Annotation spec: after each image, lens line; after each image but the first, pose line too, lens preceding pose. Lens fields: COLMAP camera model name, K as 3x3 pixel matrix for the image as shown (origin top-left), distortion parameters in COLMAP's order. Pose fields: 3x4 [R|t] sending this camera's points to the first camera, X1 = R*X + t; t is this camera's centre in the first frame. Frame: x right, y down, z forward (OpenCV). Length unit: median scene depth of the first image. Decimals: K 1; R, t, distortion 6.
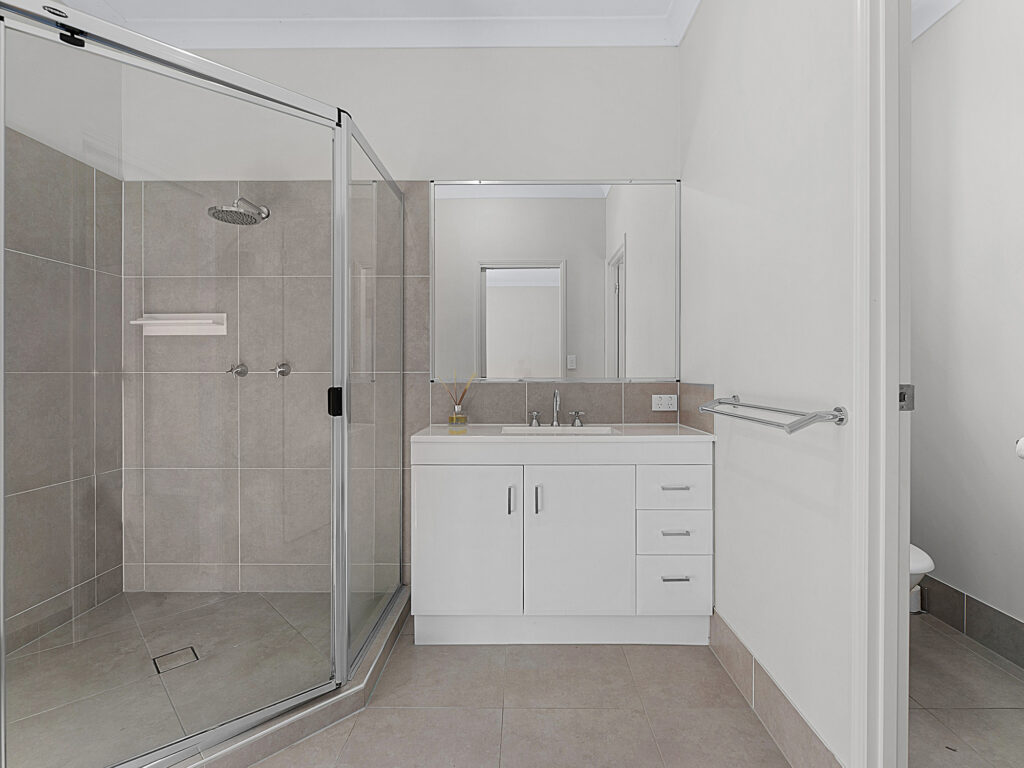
lens RADIAL K [[465.5, 0, 507.0], [0, 465.5, 379.9], [0, 0, 1]] dist [0.000520, 0.000649]
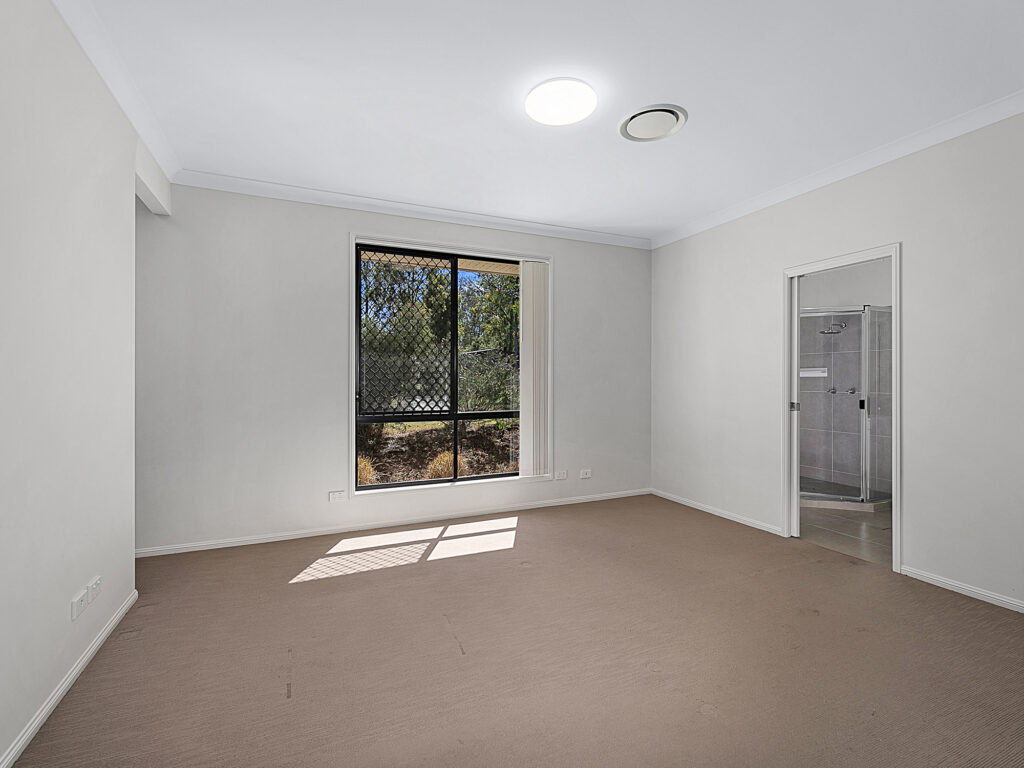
lens RADIAL K [[480.3, 0, 513.2], [0, 480.3, 380.1], [0, 0, 1]] dist [0.011165, -0.000573]
pose [[0.417222, 0.000249, -0.908804, 1.024005], [-0.010853, 0.999930, -0.004709, -0.048160], [0.908740, 0.011828, 0.417196, -1.575279]]
